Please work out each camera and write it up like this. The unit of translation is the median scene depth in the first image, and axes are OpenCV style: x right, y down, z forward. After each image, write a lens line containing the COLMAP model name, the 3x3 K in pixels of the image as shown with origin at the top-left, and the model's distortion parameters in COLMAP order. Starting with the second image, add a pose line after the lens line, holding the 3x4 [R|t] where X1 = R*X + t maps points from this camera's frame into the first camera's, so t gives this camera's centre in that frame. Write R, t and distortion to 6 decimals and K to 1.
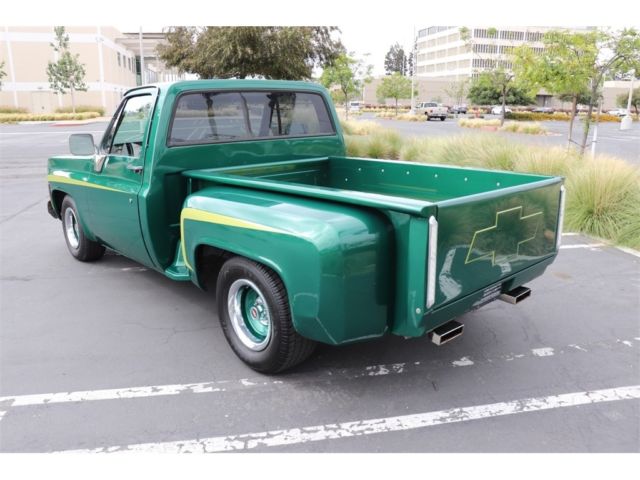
lens RADIAL K [[528.1, 0, 321.7], [0, 528.1, 242.0], [0, 0, 1]] dist [-0.161450, 0.138420]
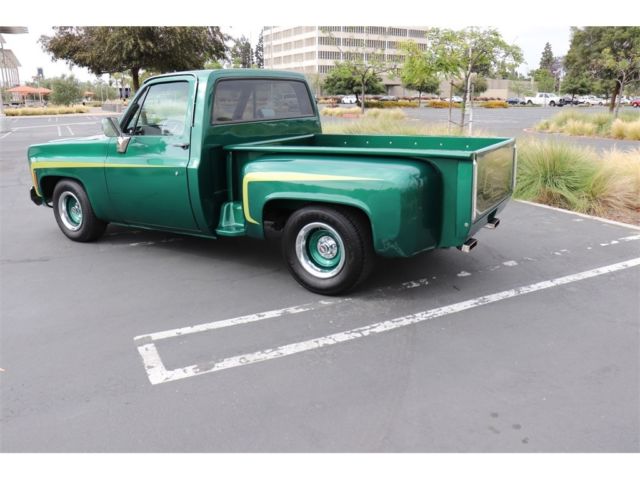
lens RADIAL K [[528.1, 0, 323.4], [0, 528.1, 235.7], [0, 0, 1]] dist [-0.161450, 0.138420]
pose [[0.958152, -0.081130, 0.274523, -0.352671], [0.080732, 0.996654, 0.012768, 0.063191], [-0.274640, 0.009929, 0.961496, -0.180653]]
